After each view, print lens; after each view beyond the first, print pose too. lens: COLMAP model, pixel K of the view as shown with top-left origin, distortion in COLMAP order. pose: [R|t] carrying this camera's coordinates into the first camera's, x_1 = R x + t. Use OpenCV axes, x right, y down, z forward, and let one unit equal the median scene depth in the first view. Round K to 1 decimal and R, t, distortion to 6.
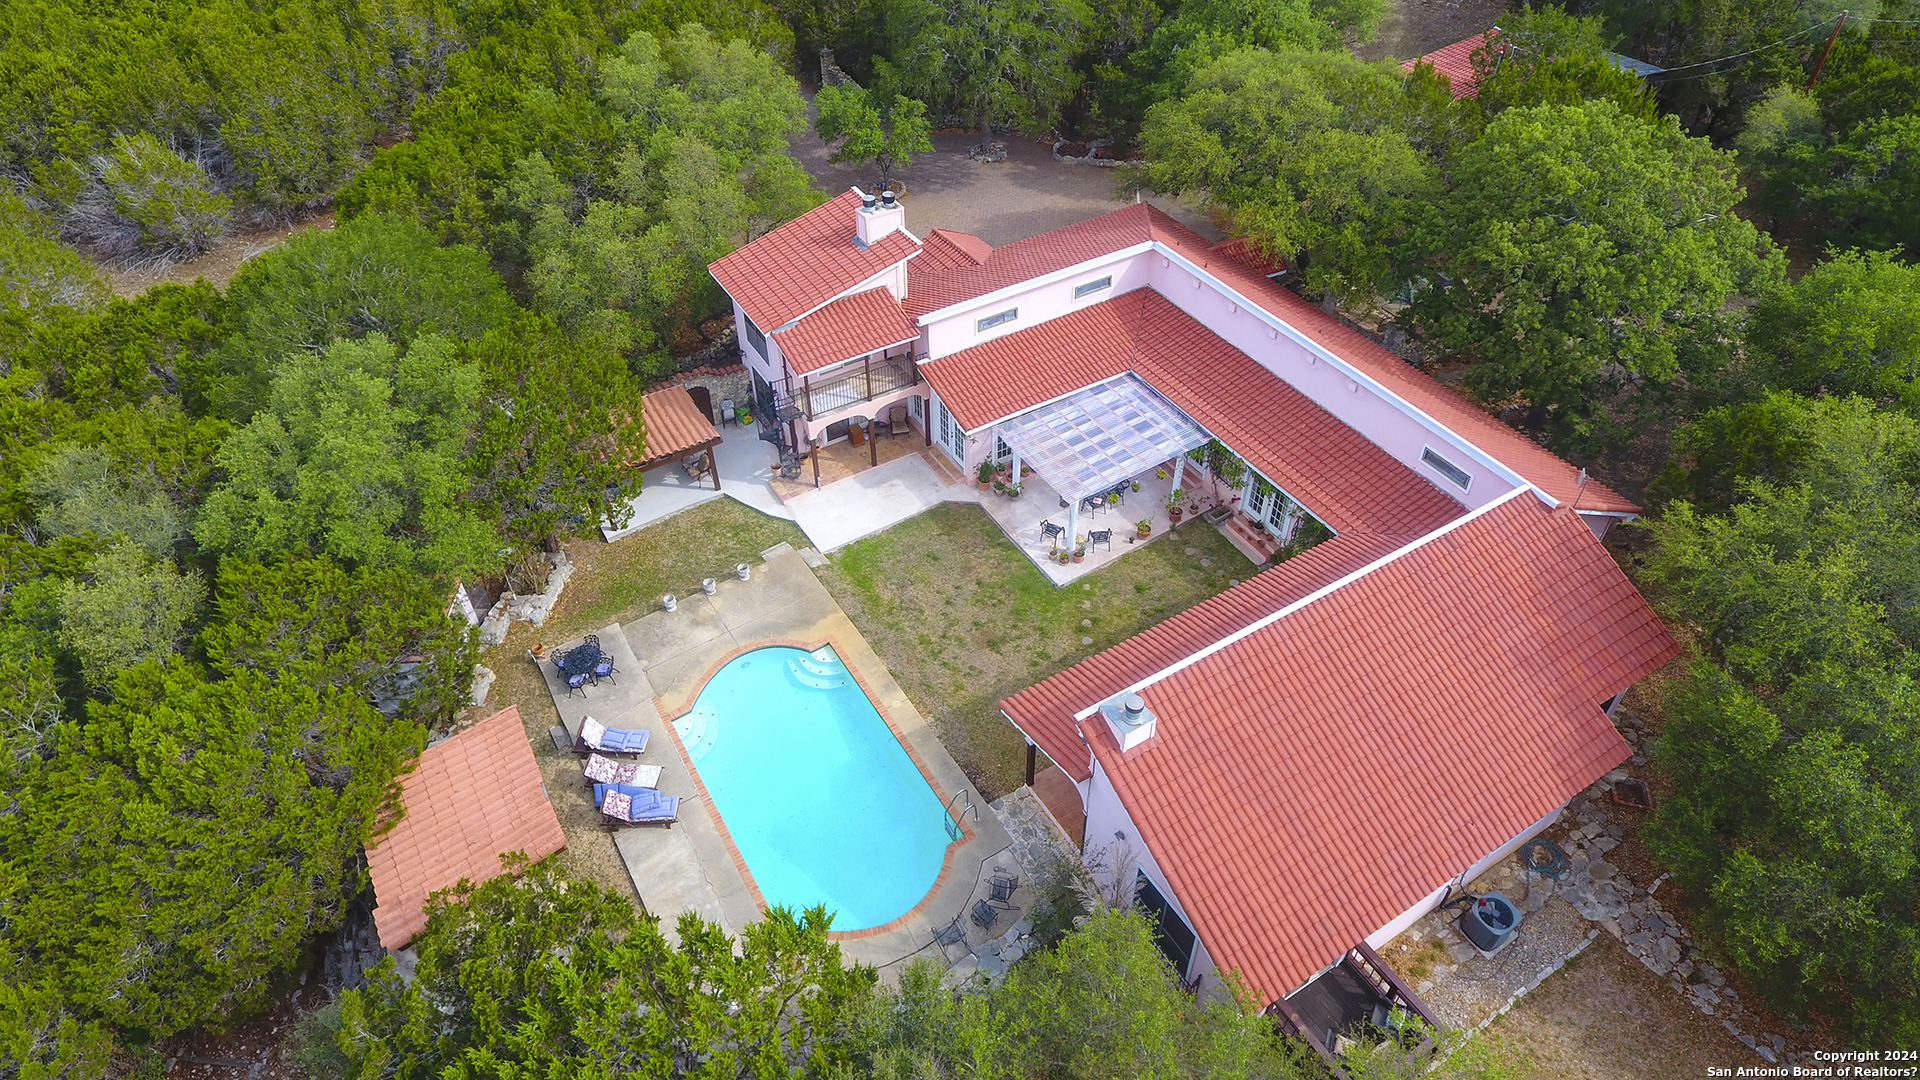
lens RADIAL K [[1094.6, 0, 960.0], [0, 1094.6, 540.0], [0, 0, 1]] dist [0.001368, 0.000513]
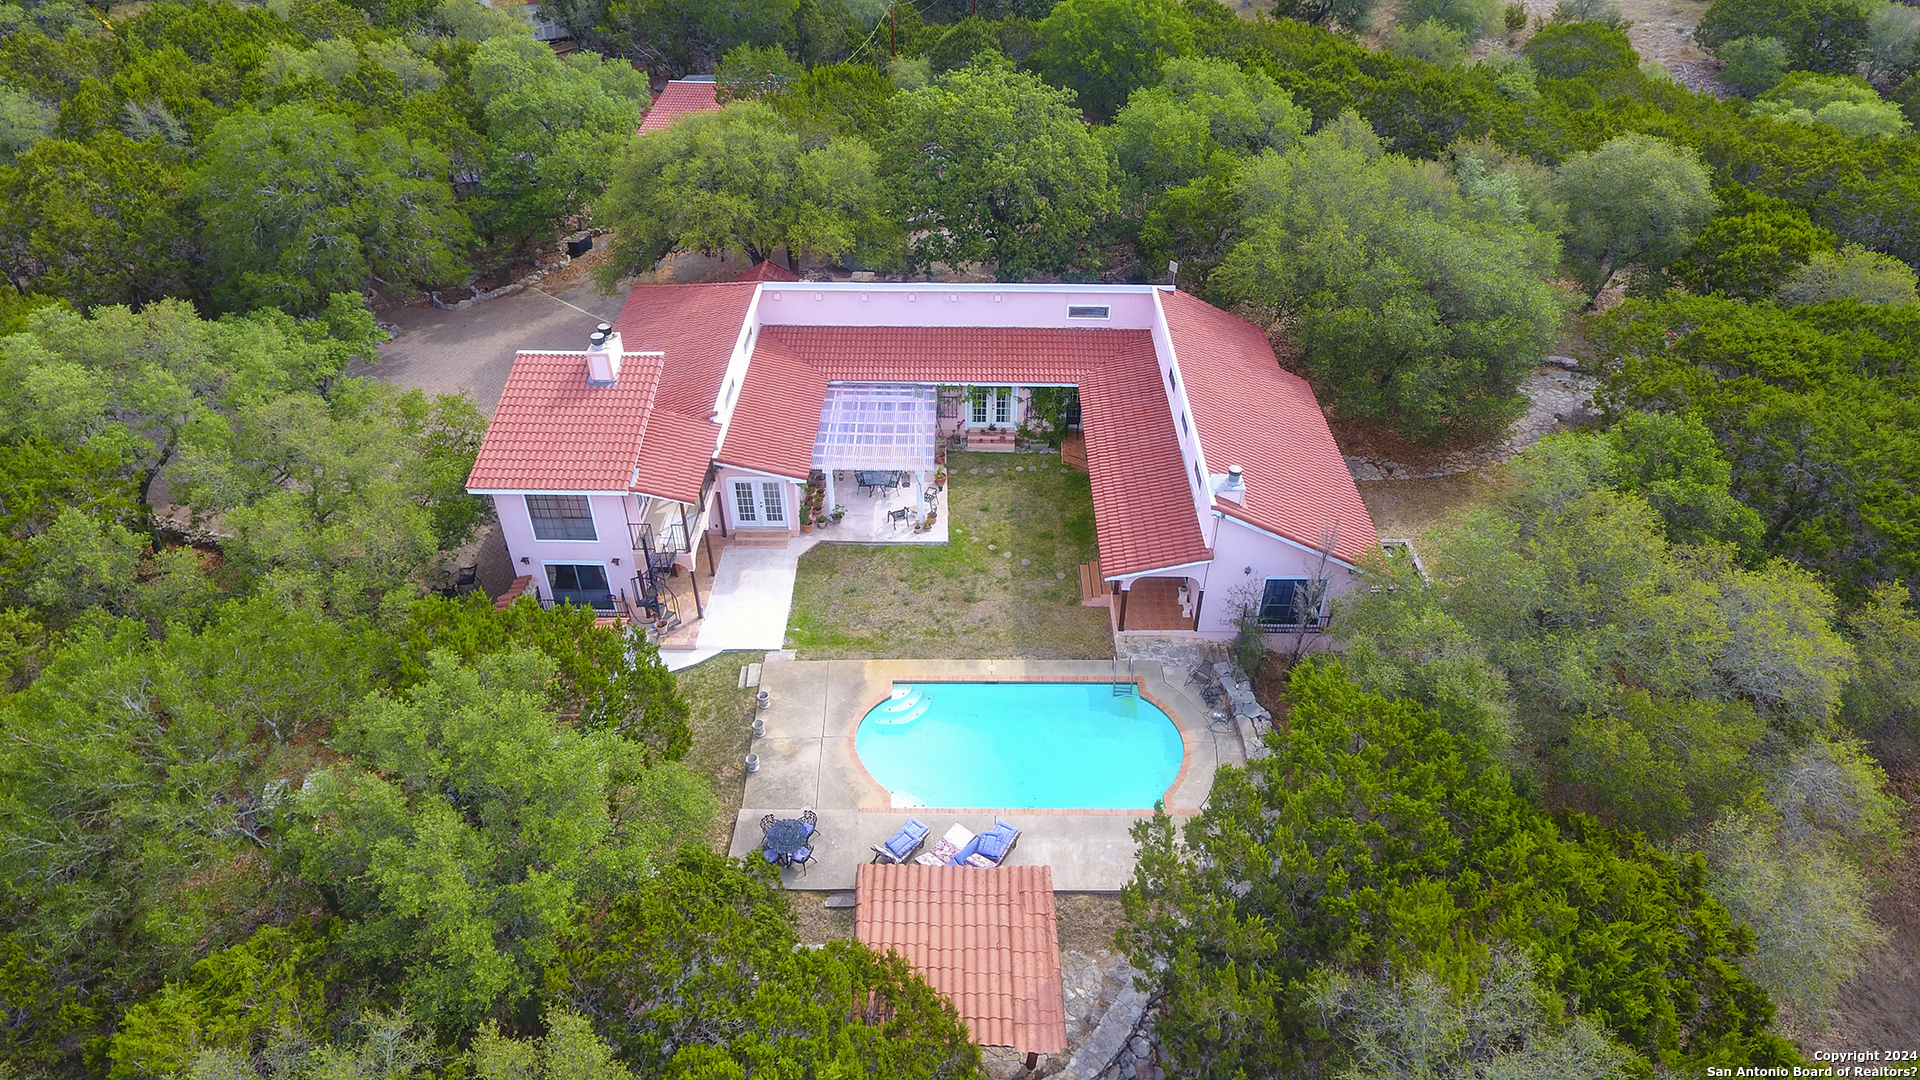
lens RADIAL K [[1112.9, 0, 960.0], [0, 1112.9, 540.0], [0, 0, 1]] dist [-0.000571, -0.000255]
pose [[0.527217, -0.518188, 0.673441, -0.680067], [0.574692, 0.801231, 0.166608, -0.145192], [-0.625916, 0.299183, 0.720221, 0.130508]]
